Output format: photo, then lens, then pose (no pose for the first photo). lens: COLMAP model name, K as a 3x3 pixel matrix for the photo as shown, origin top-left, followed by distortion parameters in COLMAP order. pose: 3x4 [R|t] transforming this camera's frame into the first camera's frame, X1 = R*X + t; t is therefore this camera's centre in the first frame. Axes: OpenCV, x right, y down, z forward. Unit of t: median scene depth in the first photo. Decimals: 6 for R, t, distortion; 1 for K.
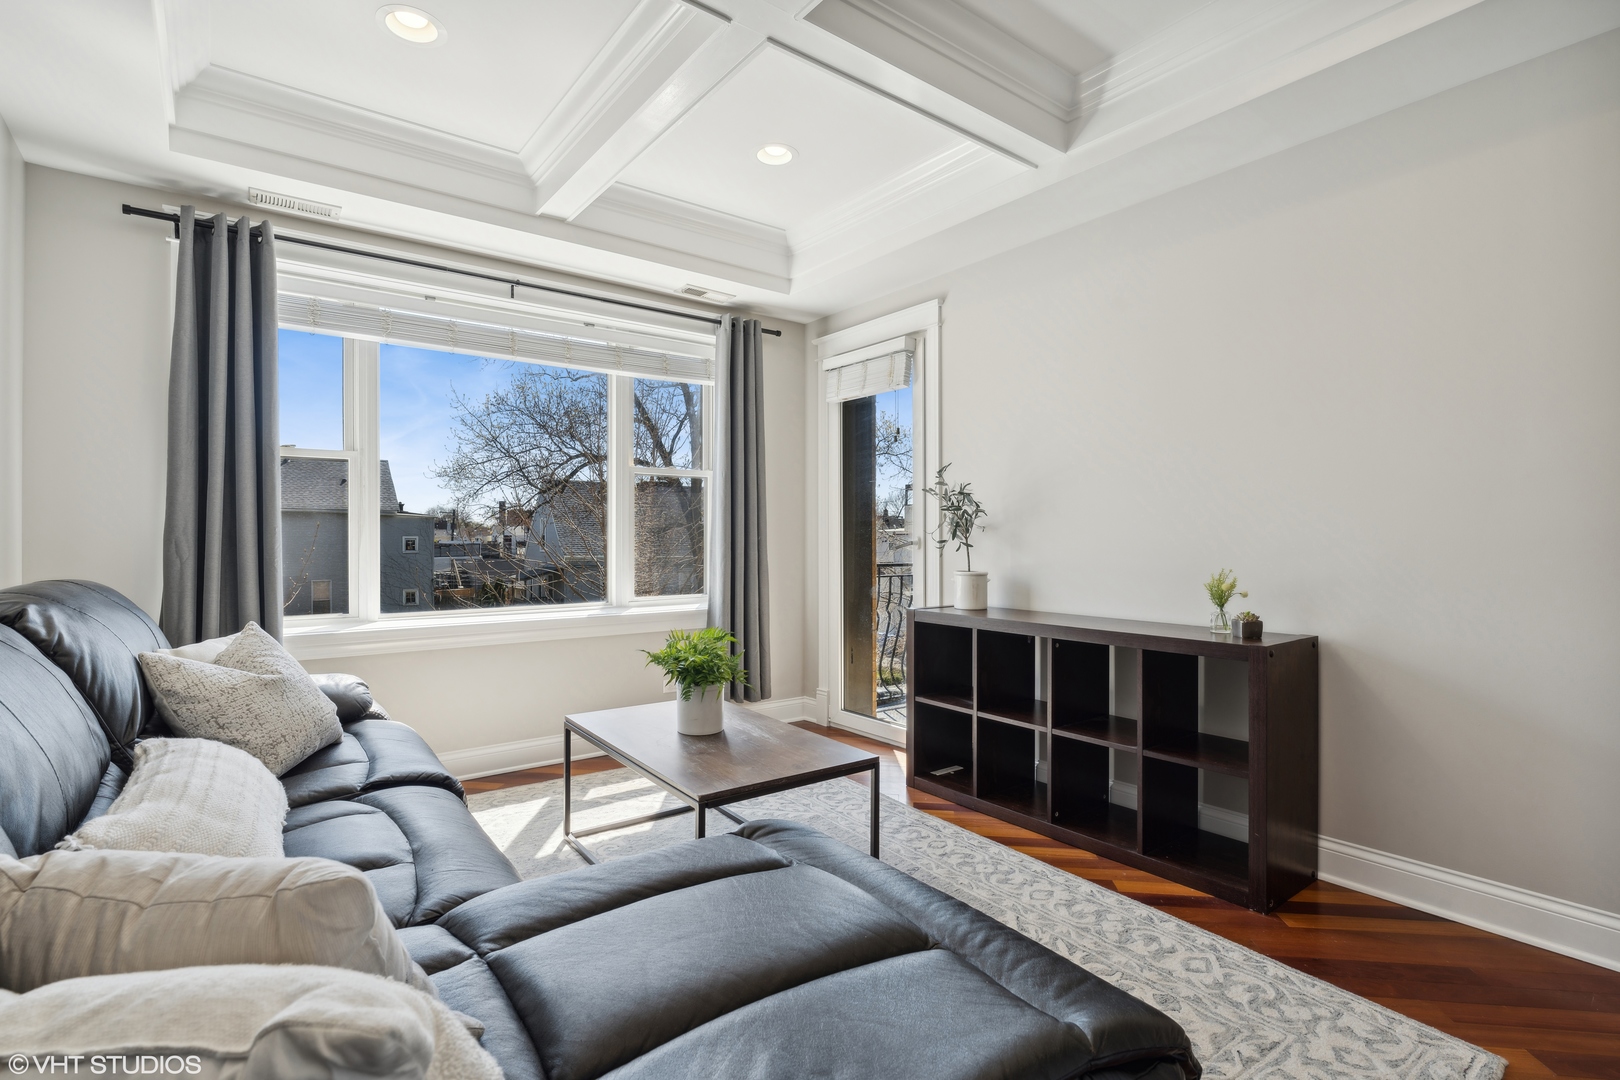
lens RADIAL K [[786.5, 0, 802.8], [0, 786.5, 542.2], [0, 0, 1]] dist [0.006804, 0.000639]
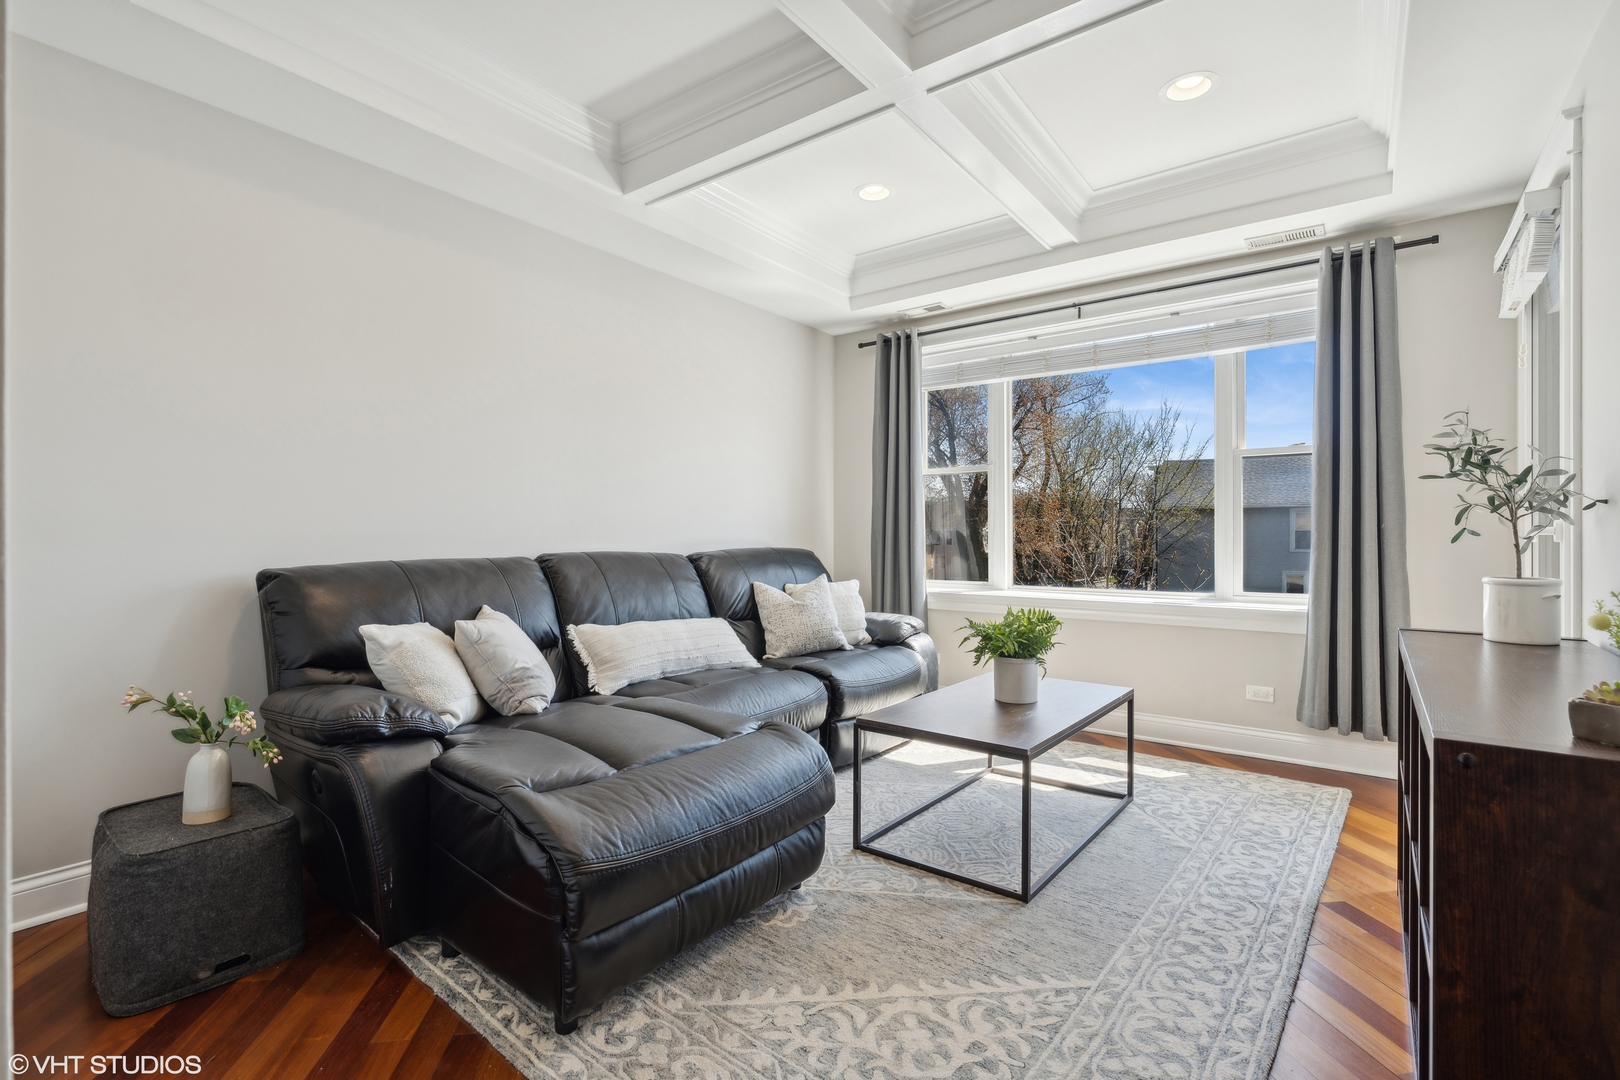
lens RADIAL K [[747.0, 0, 800.0], [0, 747.0, 531.9], [0, 0, 1]] dist [-0.001380, 0.000415]
pose [[0.261211, -0.002494, -0.965279, 0.628497], [-0.010796, 0.999927, -0.005505, 0.014258], [0.965221, 0.011859, 0.261164, 0.350636]]
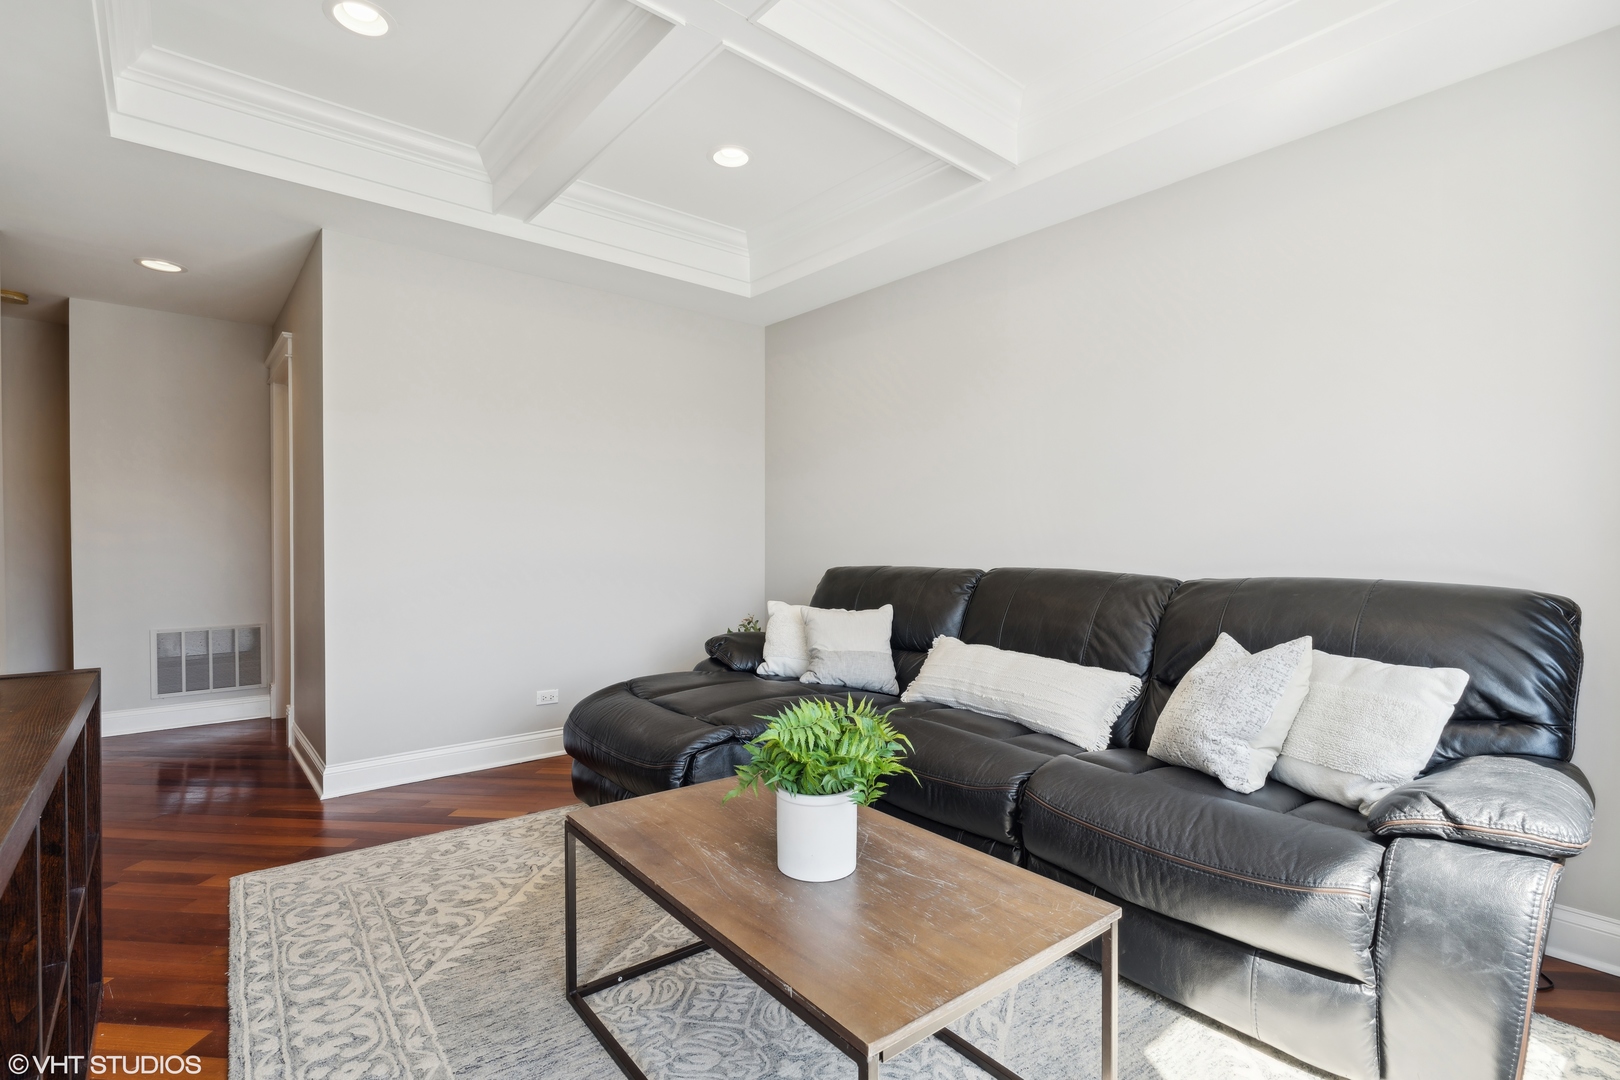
lens RADIAL K [[747.0, 0, 808.1], [0, 747.0, 539.9], [0, 0, 1]] dist [-0.001380, 0.000415]
pose [[-0.998677, -0.006070, -0.051056, -0.080853], [-0.006893, 0.999849, 0.015952, -0.012727], [0.050951, 0.016283, -0.998568, 1.246071]]
